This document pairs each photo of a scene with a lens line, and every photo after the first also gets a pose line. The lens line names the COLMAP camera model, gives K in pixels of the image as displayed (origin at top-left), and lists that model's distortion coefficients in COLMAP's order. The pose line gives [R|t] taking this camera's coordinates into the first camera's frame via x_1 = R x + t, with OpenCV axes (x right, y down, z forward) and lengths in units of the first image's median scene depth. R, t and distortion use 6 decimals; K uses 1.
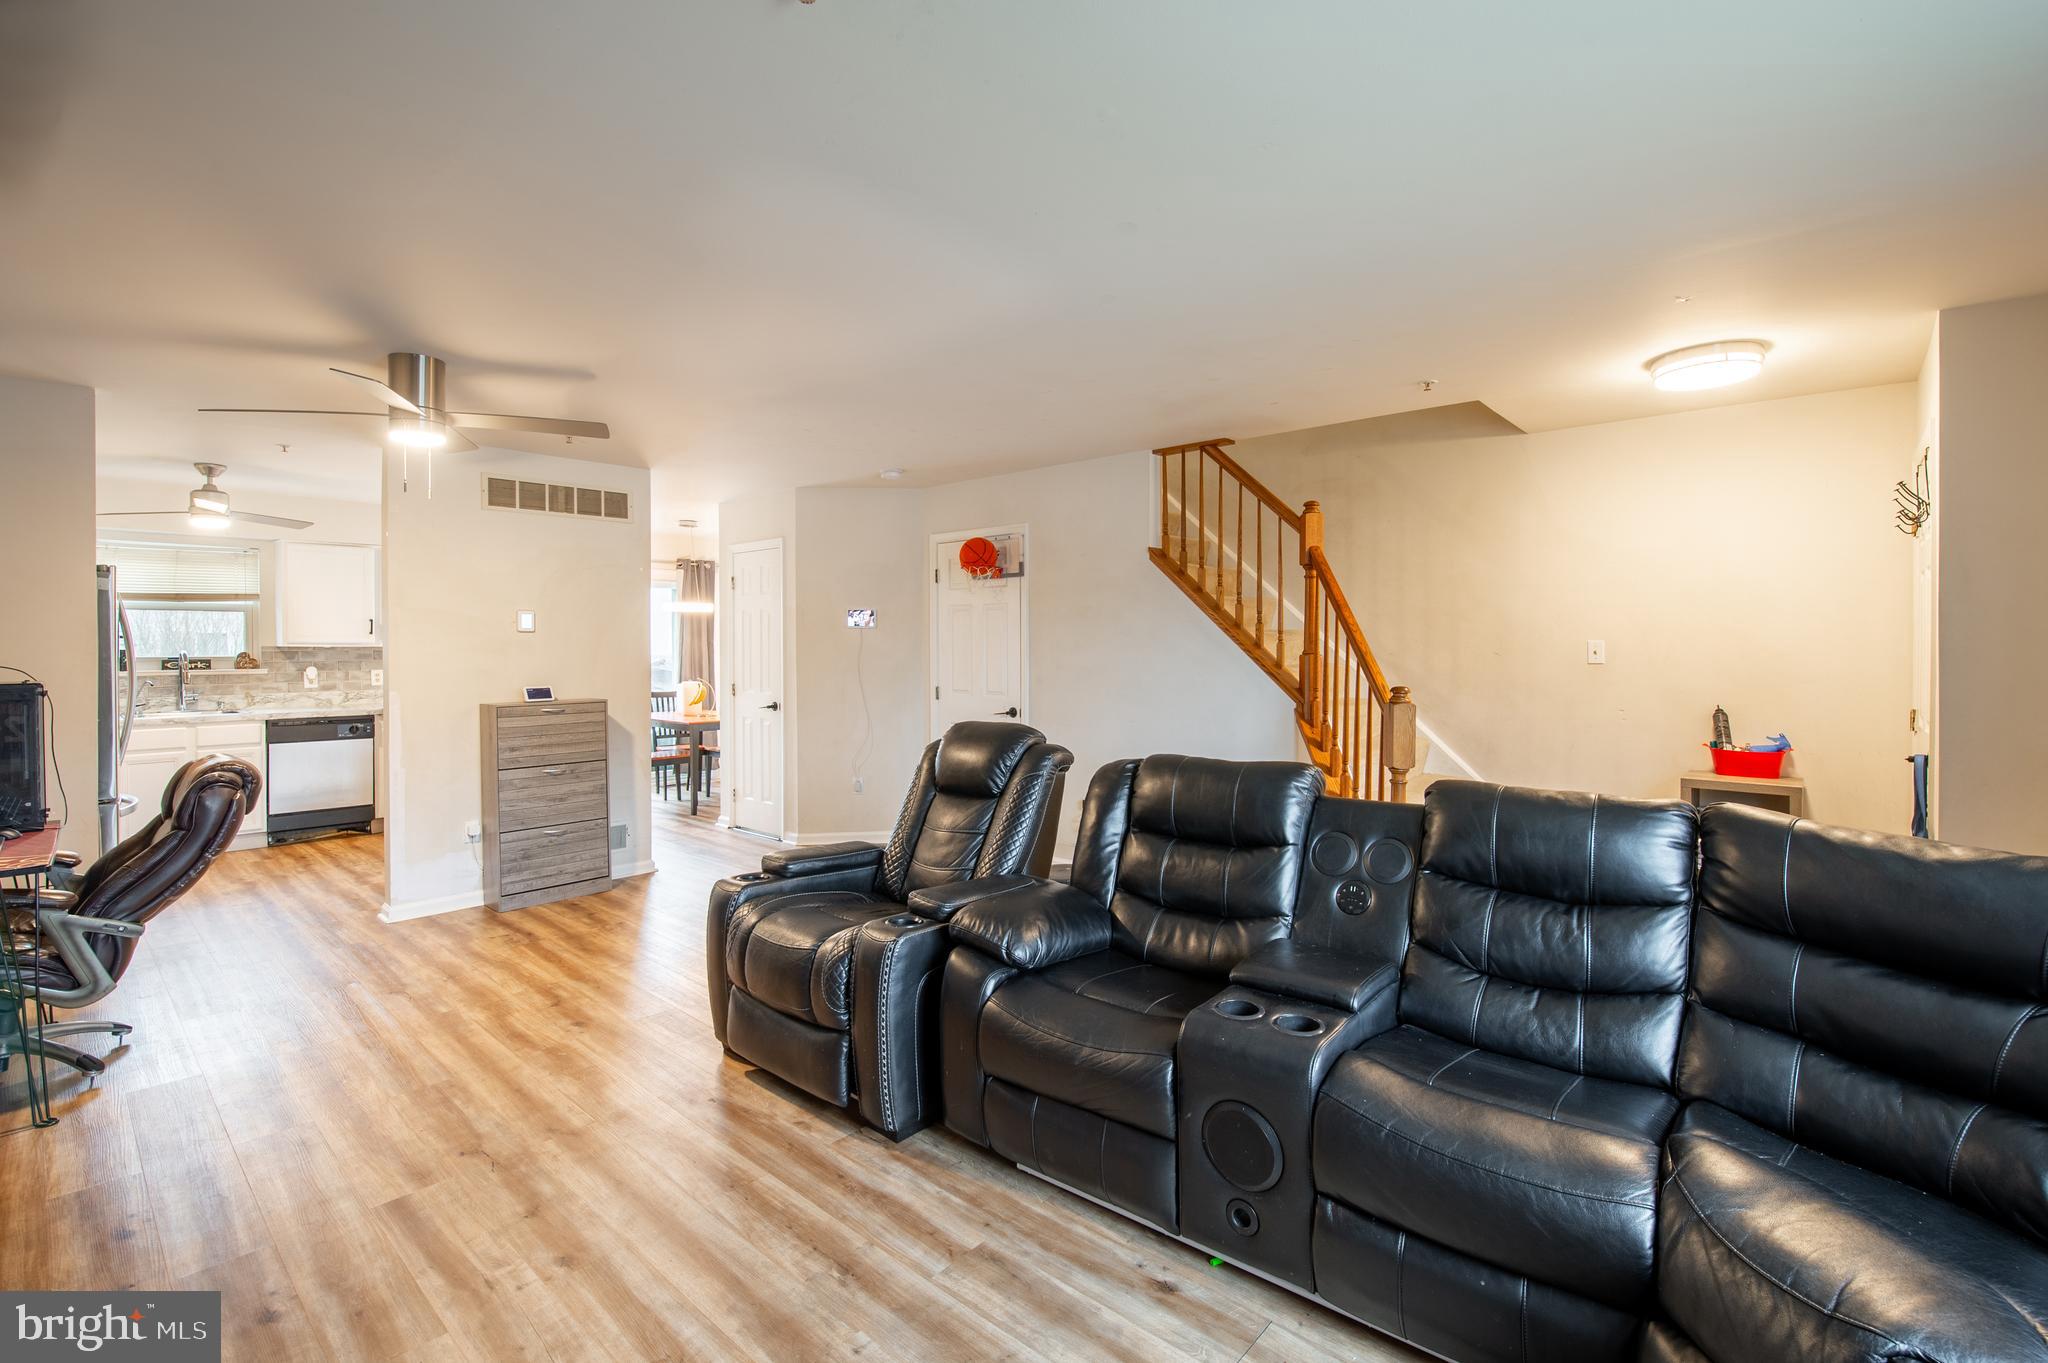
lens RADIAL K [[908.1, 0, 1032.3], [0, 908.1, 653.6], [0, 0, 1]] dist [-0.000838, -0.010075]
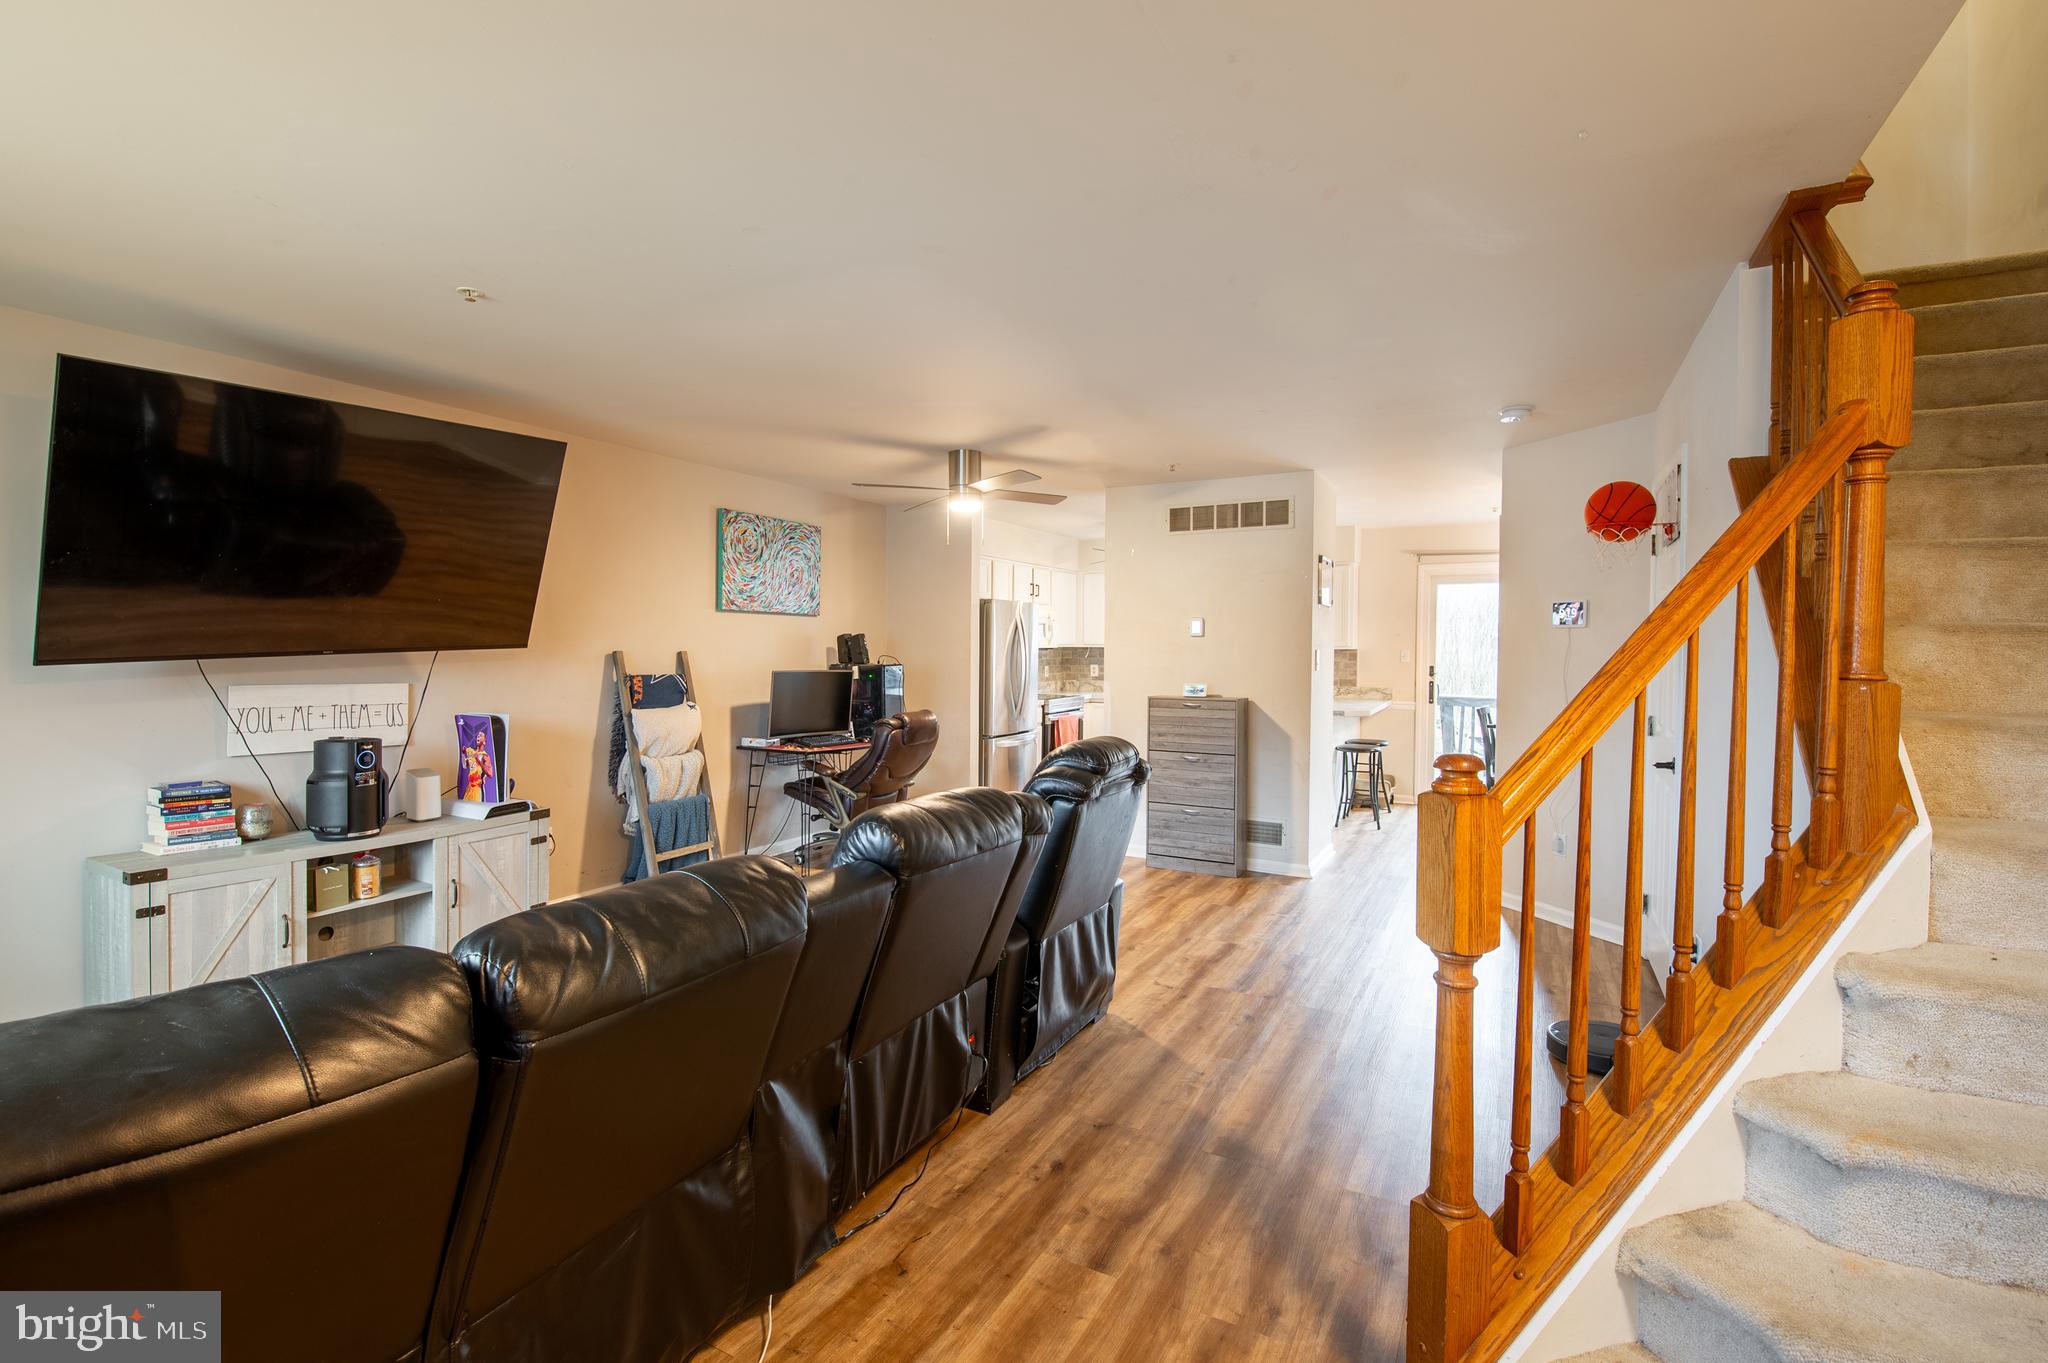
lens RADIAL K [[924.5, 0, 980.8], [0, 924.5, 661.4], [0, 0, 1]] dist [-0.001893, -0.000220]
pose [[0.197846, 0.019470, -0.980040, 0.523951], [-0.016520, 0.999727, 0.016526, -0.006724], [0.980094, 0.012921, 0.198113, 0.475760]]
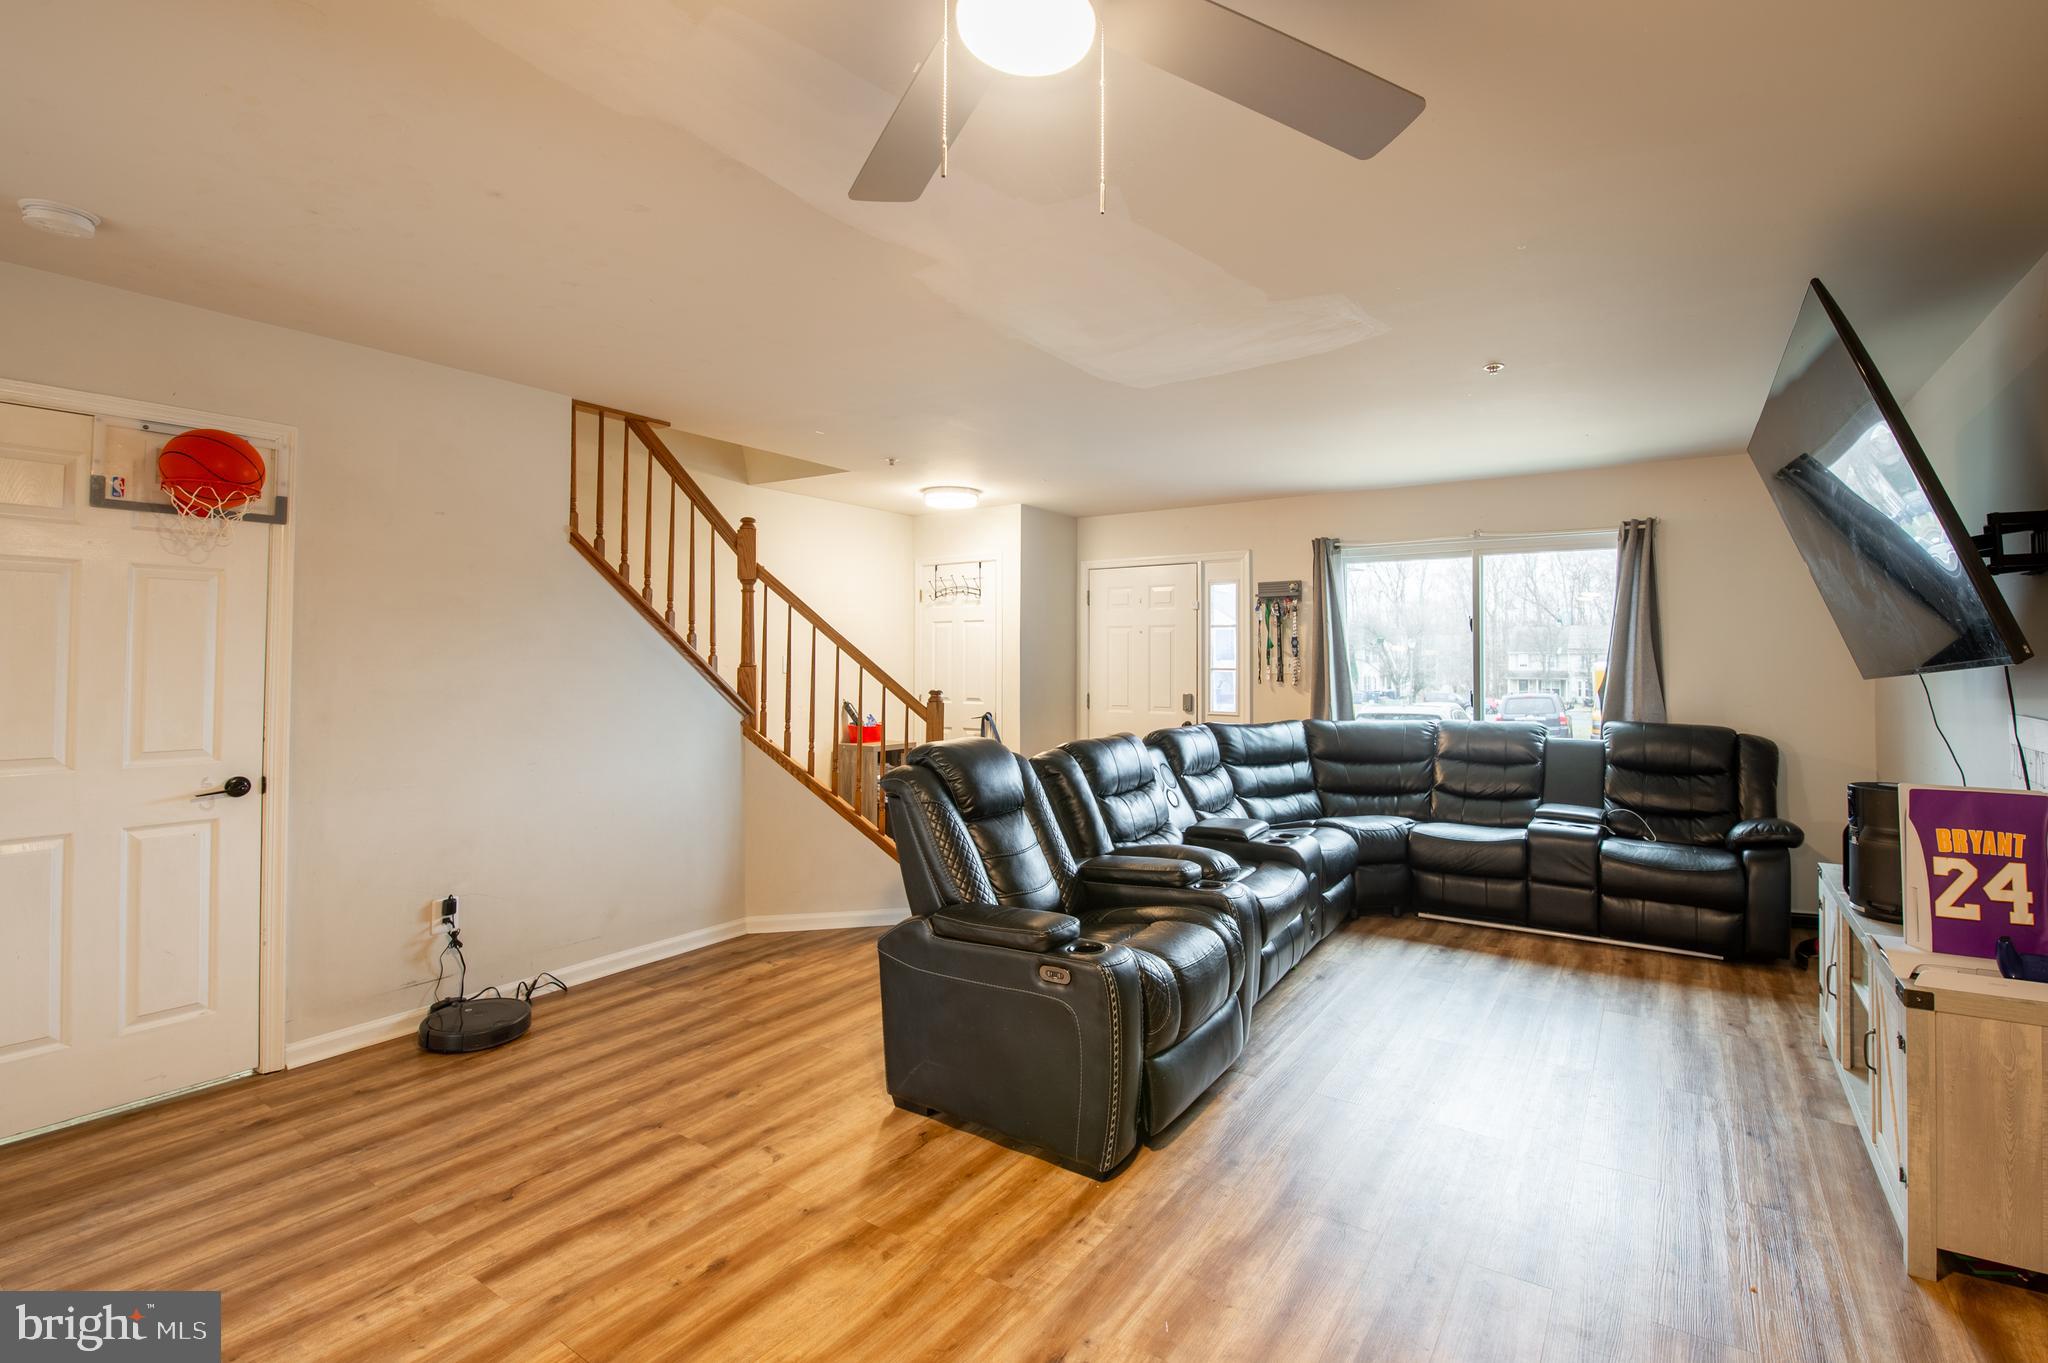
lens RADIAL K [[907.6, 0, 1095.4], [0, 907.6, 647.9], [0, 0, 1]] dist [-0.001203, -0.008368]
pose [[-0.162008, 0.016481, 0.986652, -0.655197], [0.006862, 0.999855, -0.015575, -0.001763], [-0.986766, 0.004247, -0.162098, 0.670202]]
